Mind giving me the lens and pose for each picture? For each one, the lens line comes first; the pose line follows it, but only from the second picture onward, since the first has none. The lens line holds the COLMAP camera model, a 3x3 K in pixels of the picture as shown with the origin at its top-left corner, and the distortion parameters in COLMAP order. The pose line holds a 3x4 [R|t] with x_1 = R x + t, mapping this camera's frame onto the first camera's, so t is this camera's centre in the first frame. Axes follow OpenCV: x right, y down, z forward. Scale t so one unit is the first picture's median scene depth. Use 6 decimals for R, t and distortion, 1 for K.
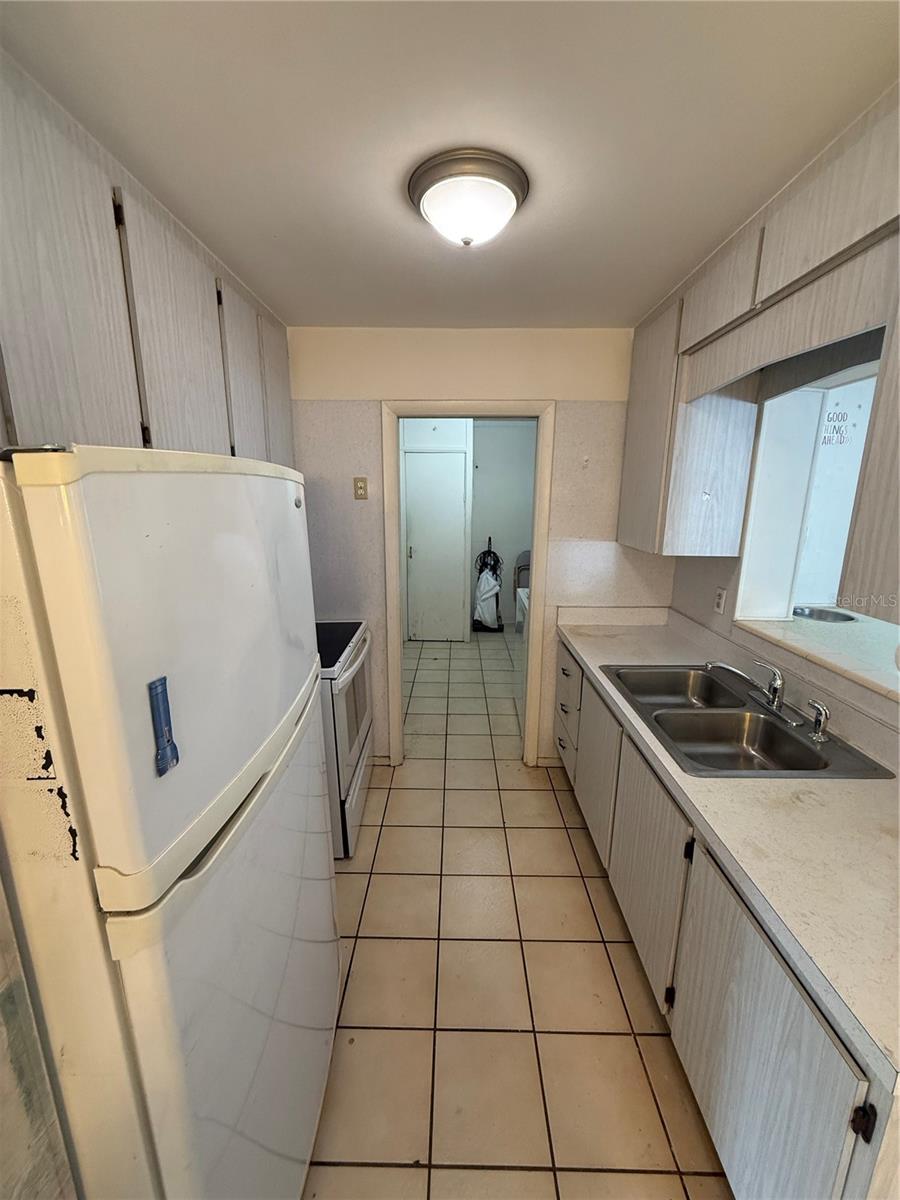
lens RADIAL K [[474.3, 0, 450.0], [0, 474.3, 600.0], [0, 0, 1]] dist [0.000117, -0.000013]
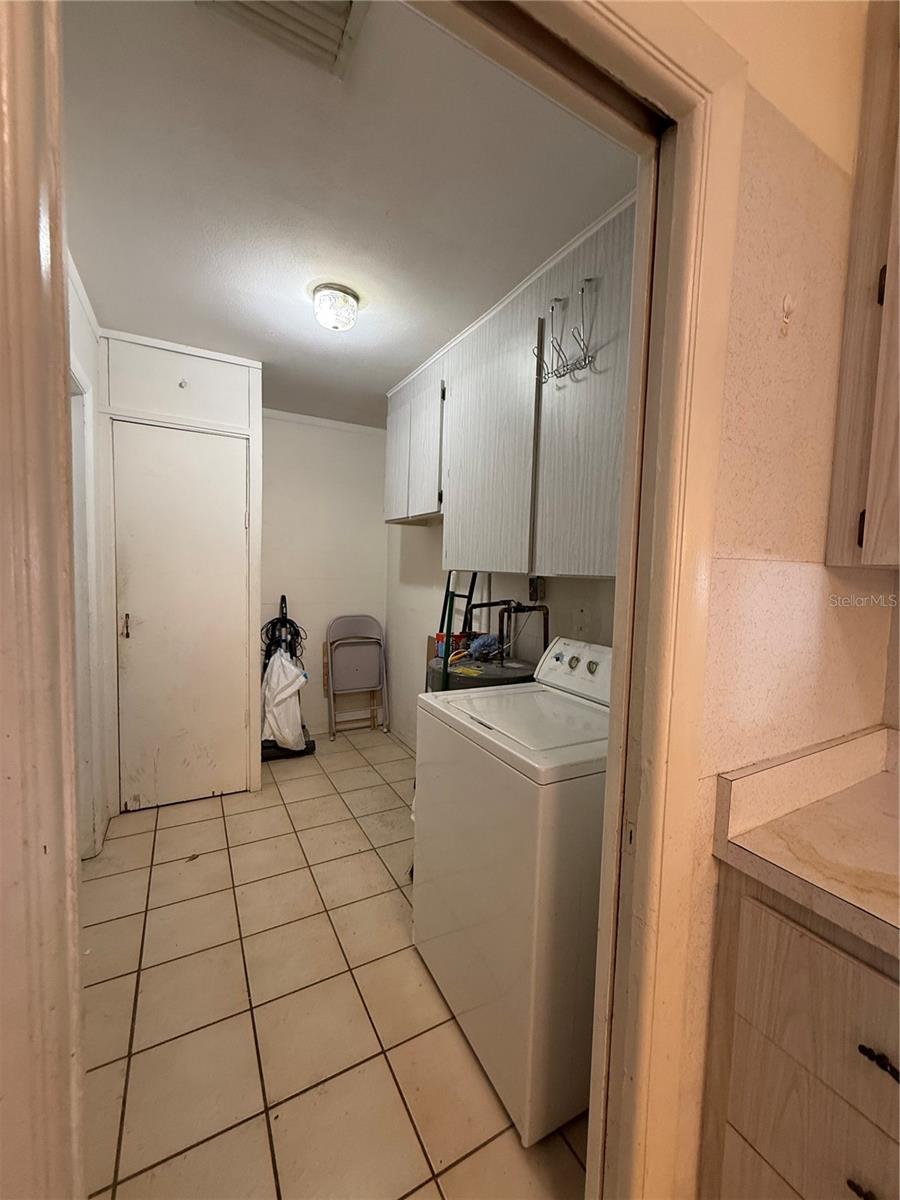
lens RADIAL K [[474.3, 0, 450.0], [0, 474.3, 600.0], [0, 0, 1]] dist [0.000117, -0.000013]
pose [[0.867007, -0.015049, 0.498068, -0.033923], [0.087308, 0.988669, -0.122108, -0.035482], [-0.490587, 0.149354, 0.858497, 0.383579]]
